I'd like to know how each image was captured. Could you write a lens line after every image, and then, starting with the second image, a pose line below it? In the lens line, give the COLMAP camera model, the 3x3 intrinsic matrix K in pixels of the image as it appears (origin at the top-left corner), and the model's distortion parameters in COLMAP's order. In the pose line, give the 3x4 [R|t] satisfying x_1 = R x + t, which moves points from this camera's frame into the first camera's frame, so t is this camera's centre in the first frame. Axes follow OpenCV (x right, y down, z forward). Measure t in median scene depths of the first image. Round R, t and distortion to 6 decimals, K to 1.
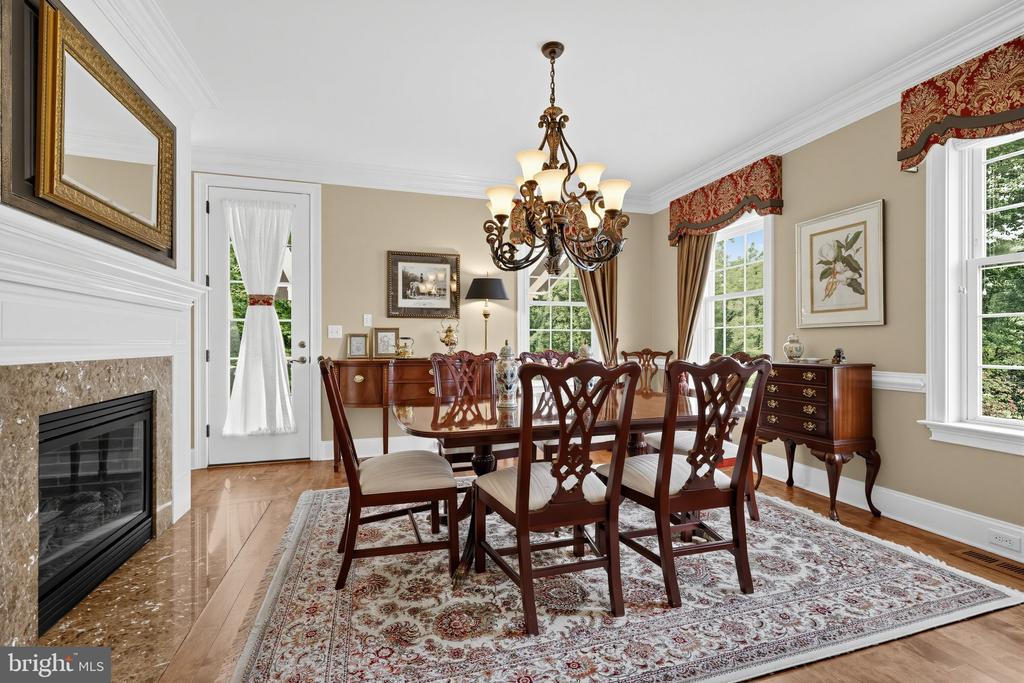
lens RADIAL K [[453.6, 0, 510.6], [0, 453.6, 346.8], [0, 0, 1]] dist [0.001102, 0.000889]
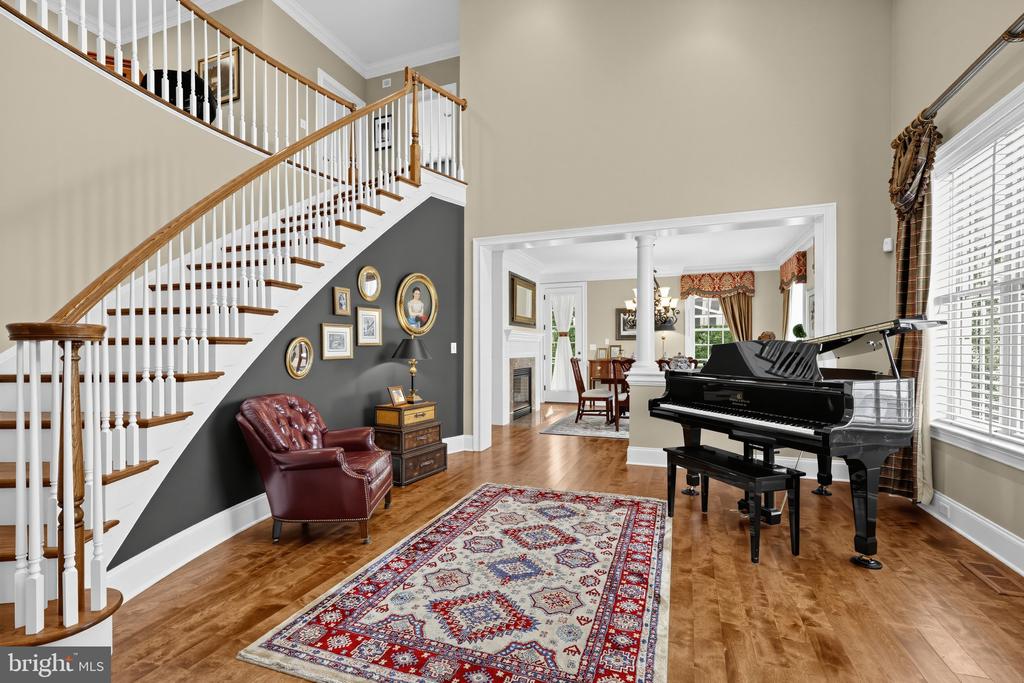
lens RADIAL K [[453.6, 0, 522.8], [0, 453.6, 351.6], [0, 0, 1]] dist [0.001102, 0.000889]
pose [[0.809546, 0.002118, -0.587052, 1.074013], [0.003035, 0.999965, 0.007792, -0.051059], [0.587048, -0.008090, 0.809512, -1.673609]]
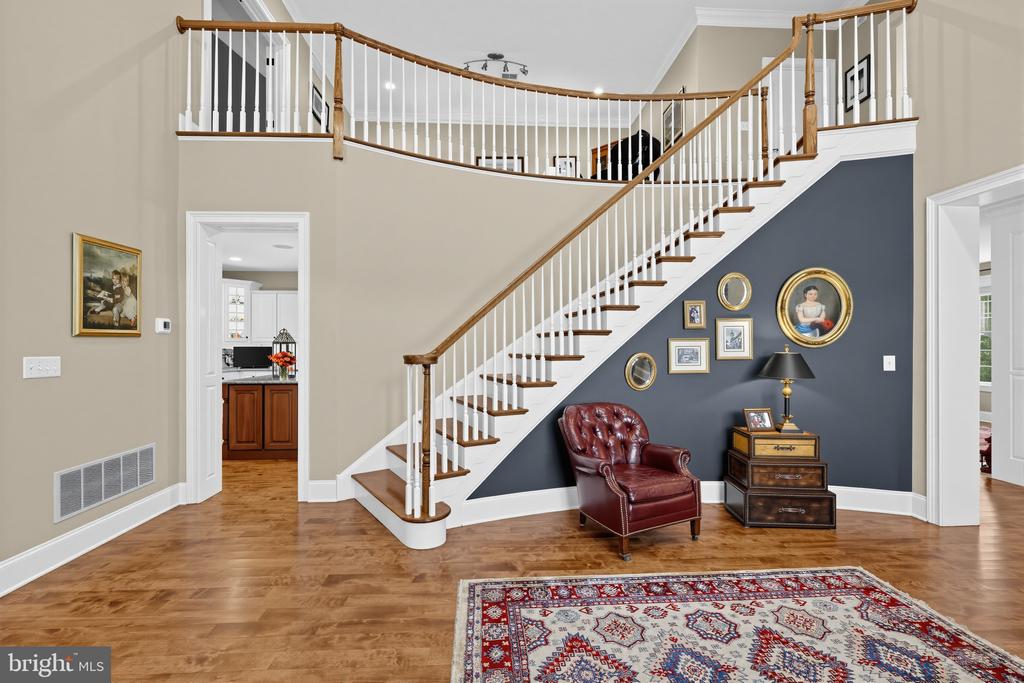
lens RADIAL K [[453.6, 0, 513.0], [0, 453.6, 343.7], [0, 0, 1]] dist [0.001102, 0.000889]
pose [[-0.223303, -0.001722, -0.974748, 1.276303], [0.002373, 0.999995, -0.002311, -0.112150], [0.974746, -0.002829, -0.223297, -1.047452]]
